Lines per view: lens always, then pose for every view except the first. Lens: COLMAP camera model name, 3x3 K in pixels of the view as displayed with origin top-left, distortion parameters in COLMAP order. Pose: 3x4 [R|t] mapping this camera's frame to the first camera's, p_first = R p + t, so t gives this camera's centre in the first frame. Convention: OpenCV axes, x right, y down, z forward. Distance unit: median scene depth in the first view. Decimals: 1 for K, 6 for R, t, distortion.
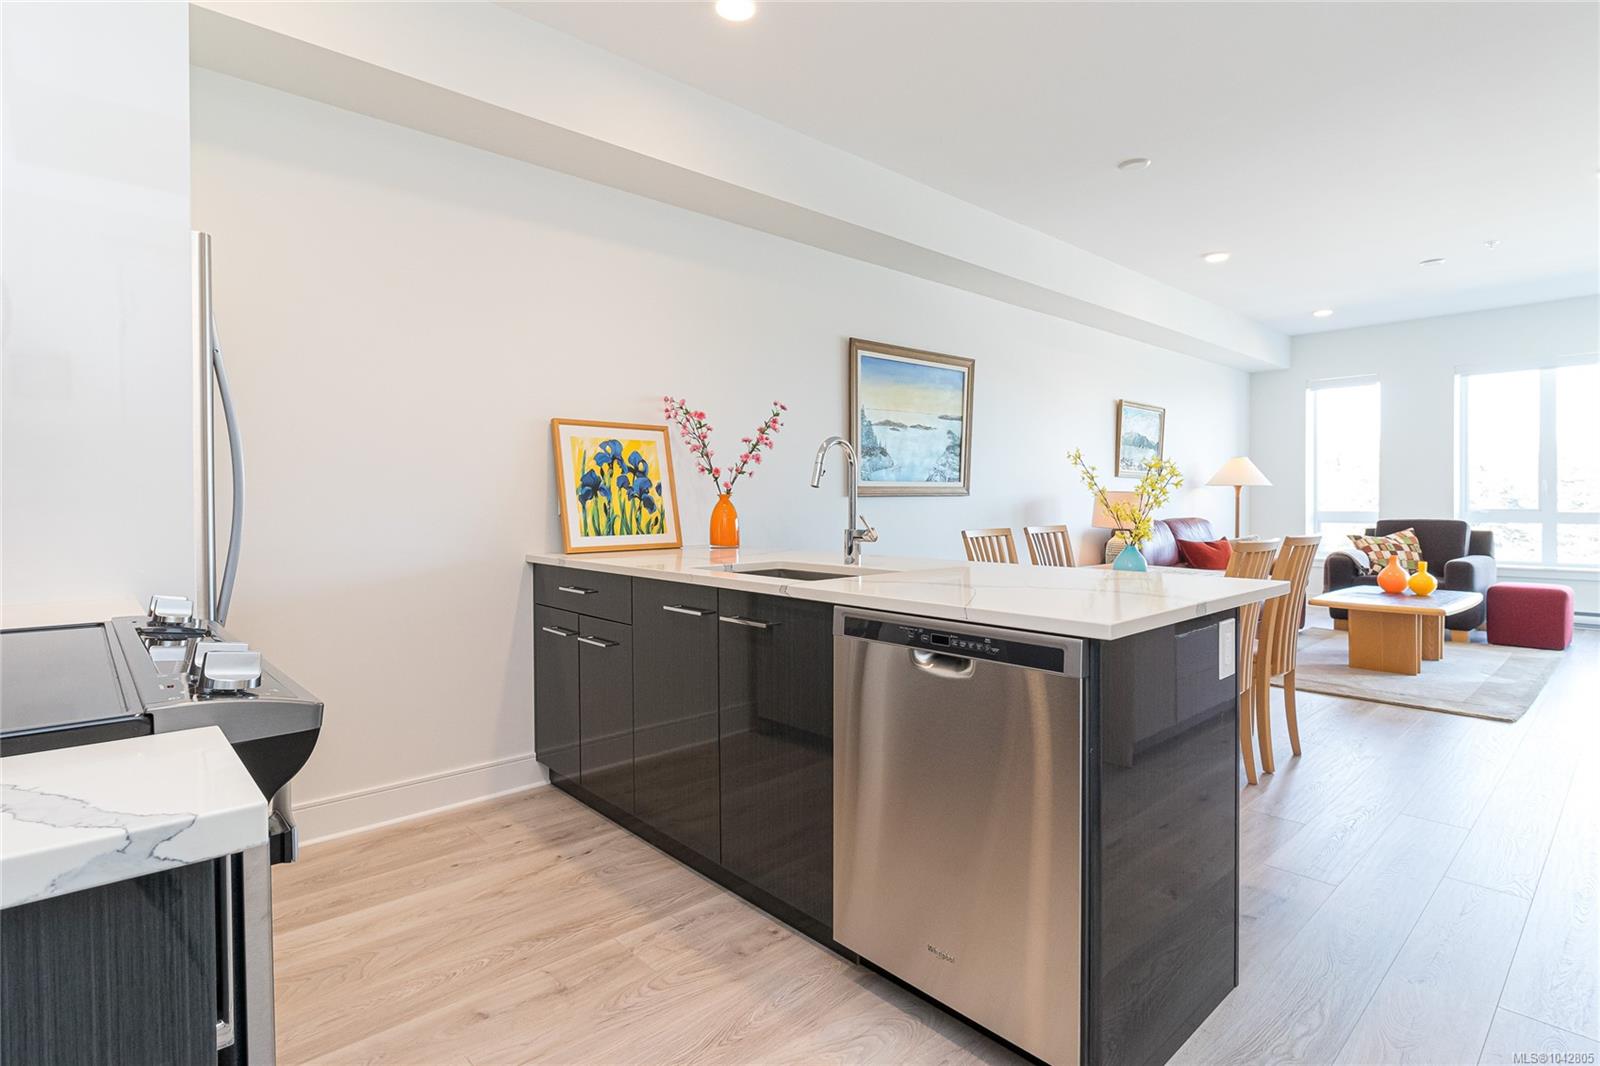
lens RADIAL K [[810.5, 0, 790.7], [0, 810.5, 512.2], [0, 0, 1]] dist [-0.000420, -0.000104]
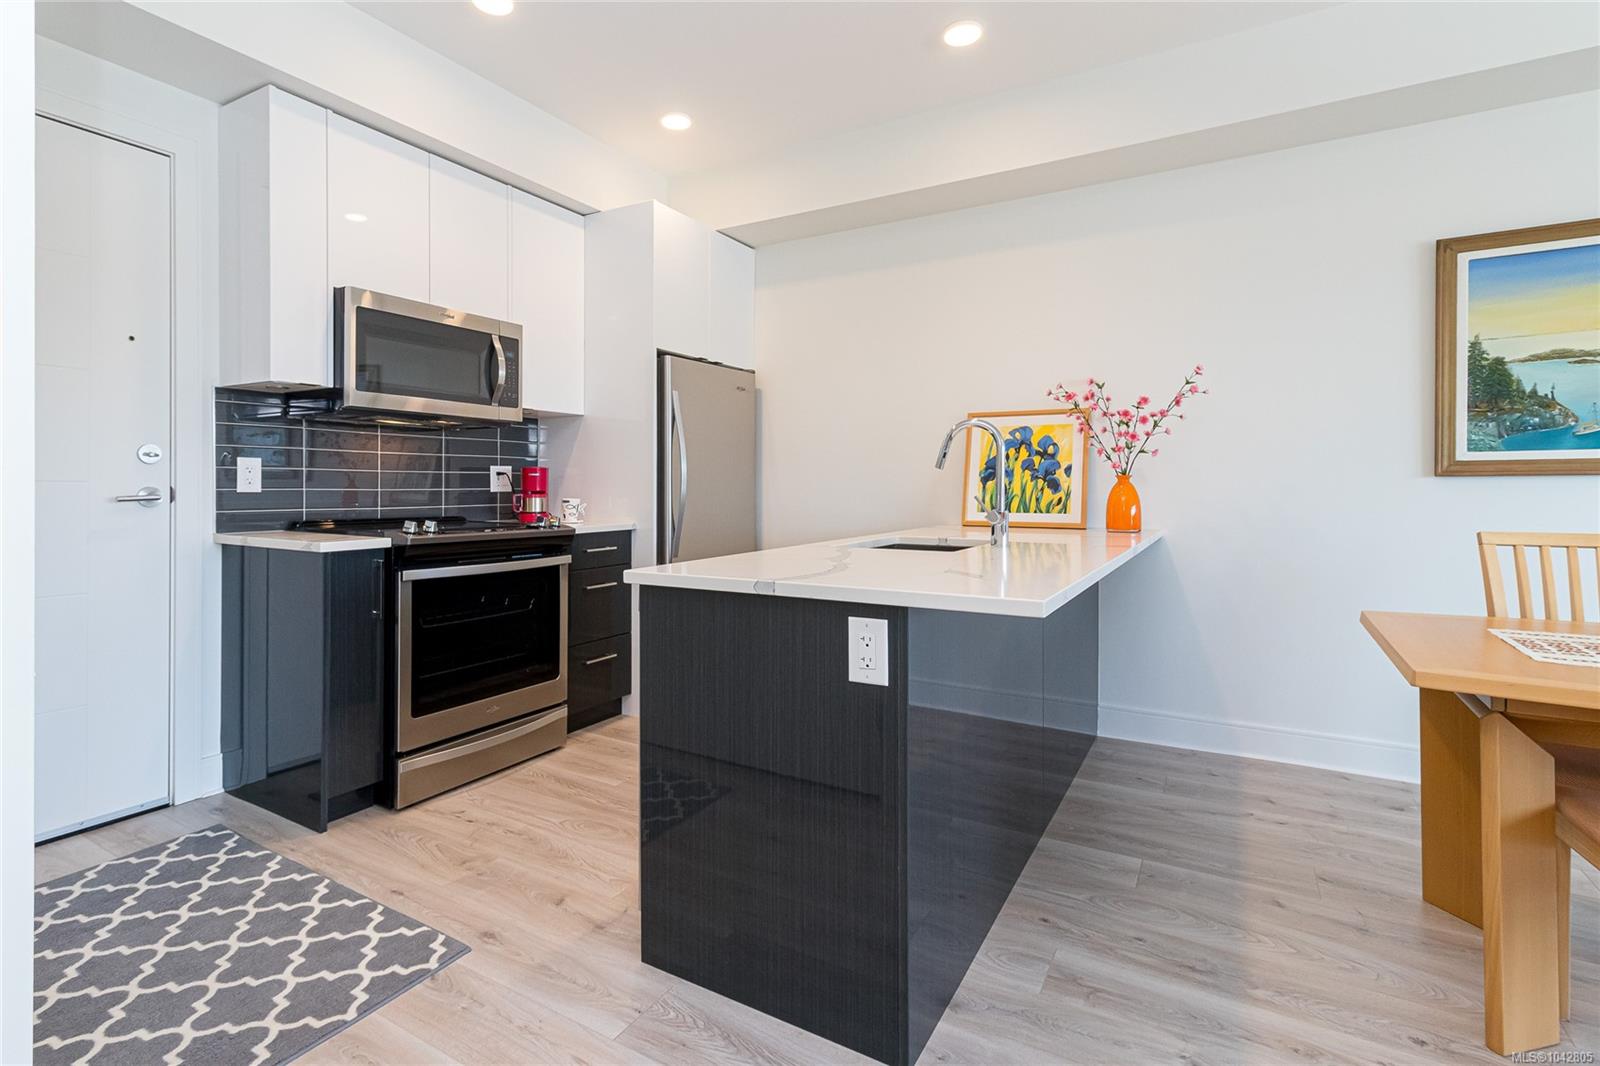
lens RADIAL K [[754.9, 0, 773.6], [0, 754.9, 492.6], [0, 0, 1]] dist [0.012141, -0.002177]
pose [[0.296666, 0.009335, -0.954936, 0.385459], [-0.017111, 0.999844, 0.004459, 0.001021], [0.954828, 0.015017, 0.296779, 0.212702]]
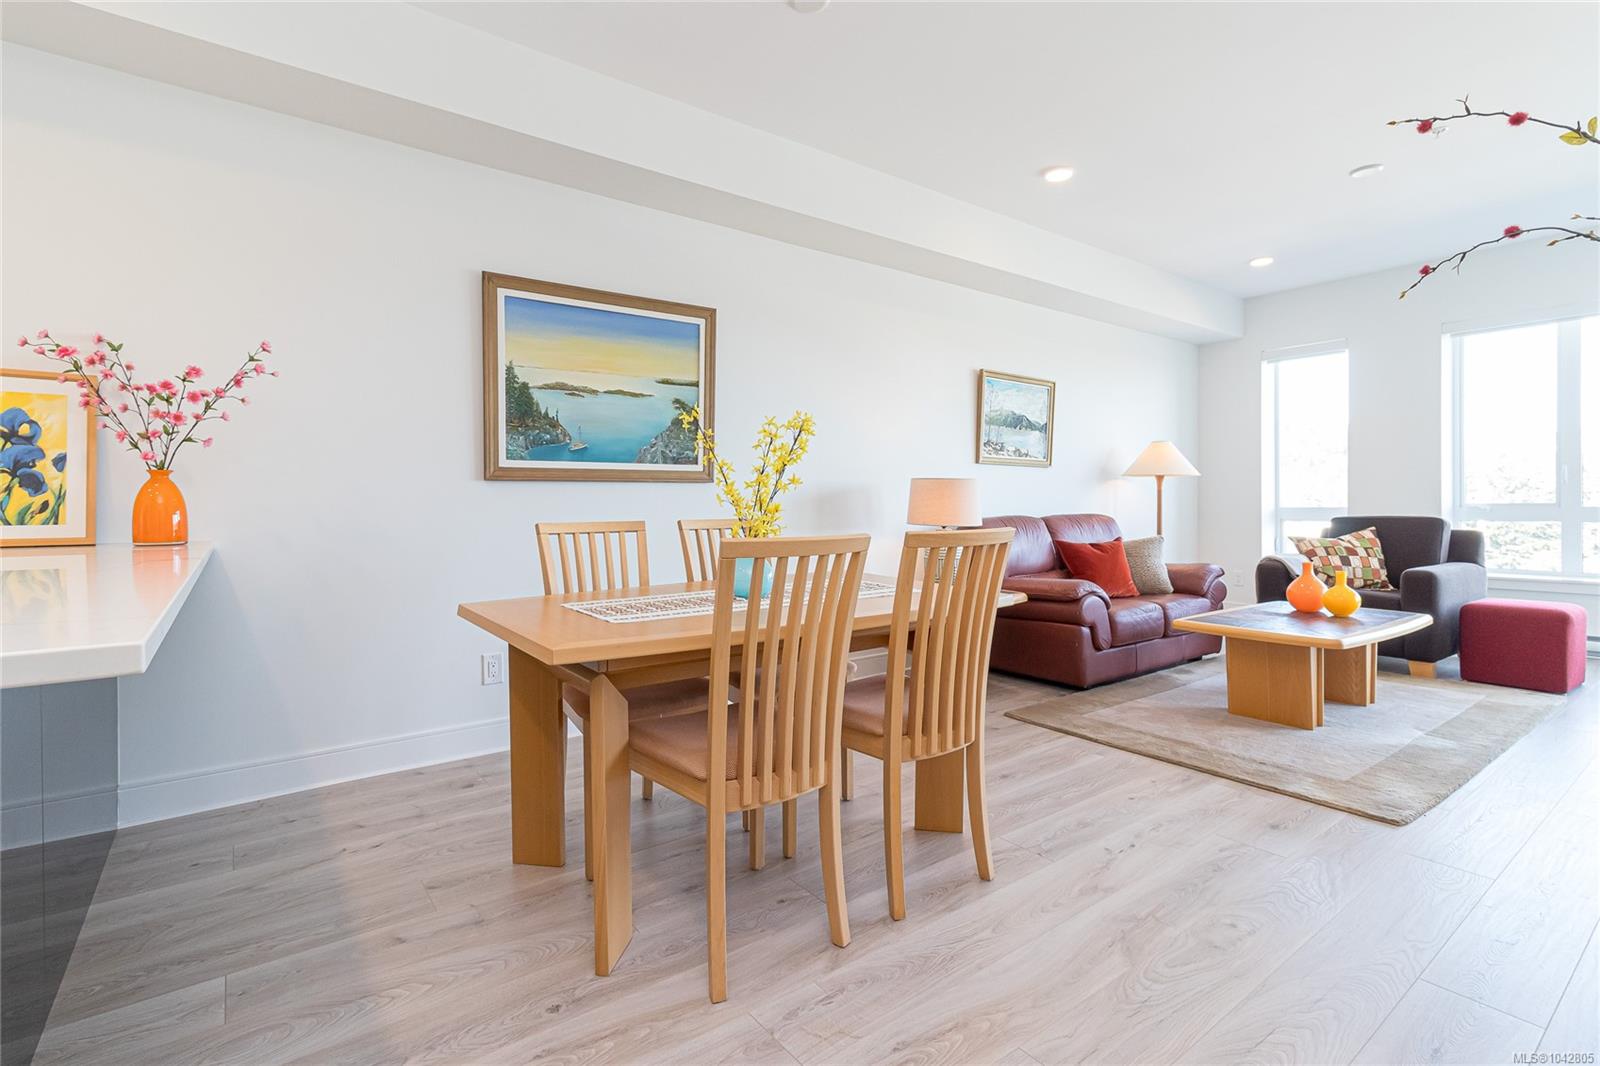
lens RADIAL K [[754.9, 0, 792.2], [0, 754.9, 511.2], [0, 0, 1]] dist [0.012141, -0.002177]
pose [[0.994707, 0.001034, -0.102747, 0.324815], [-0.001539, 0.999987, -0.004838, 0.009956], [0.102741, 0.004971, 0.994696, 0.239839]]
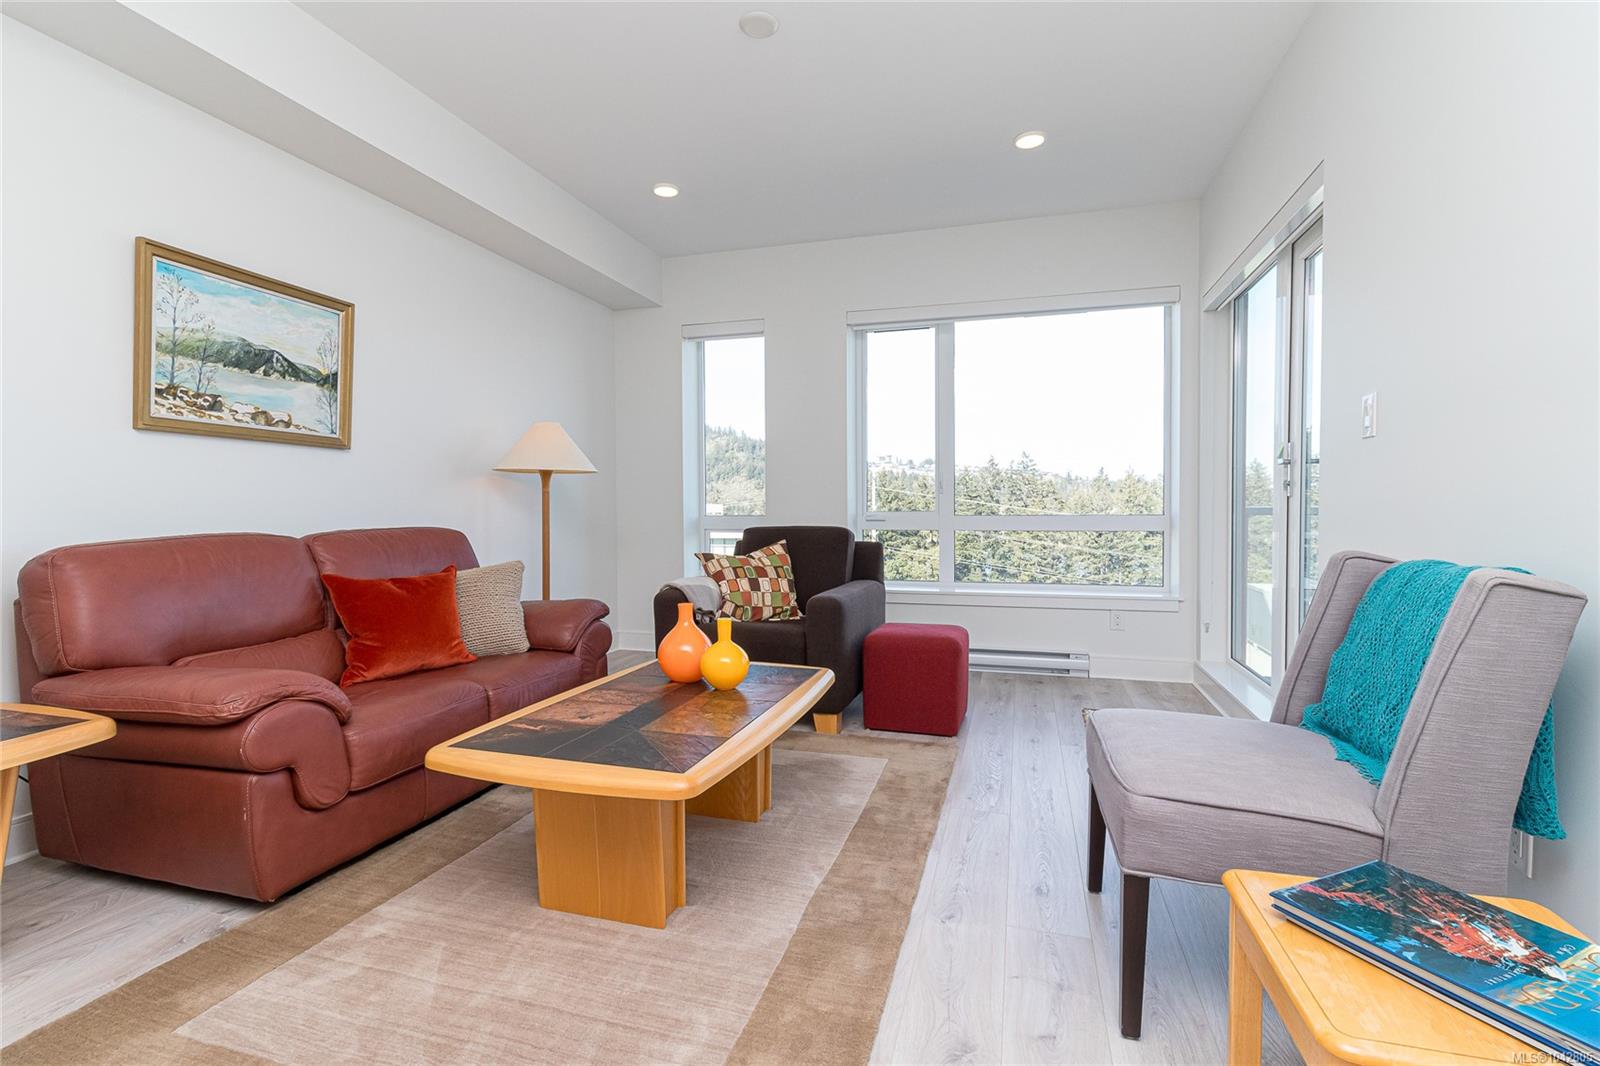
lens RADIAL K [[754.9, 0, 793.7], [0, 754.9, 519.7], [0, 0, 1]] dist [0.012141, -0.002177]
pose [[0.865315, -0.003226, 0.501217, 0.548575], [0.003868, 0.999992, -0.000241, 0.004136], [-0.501213, 0.002147, 0.865321, 0.554596]]
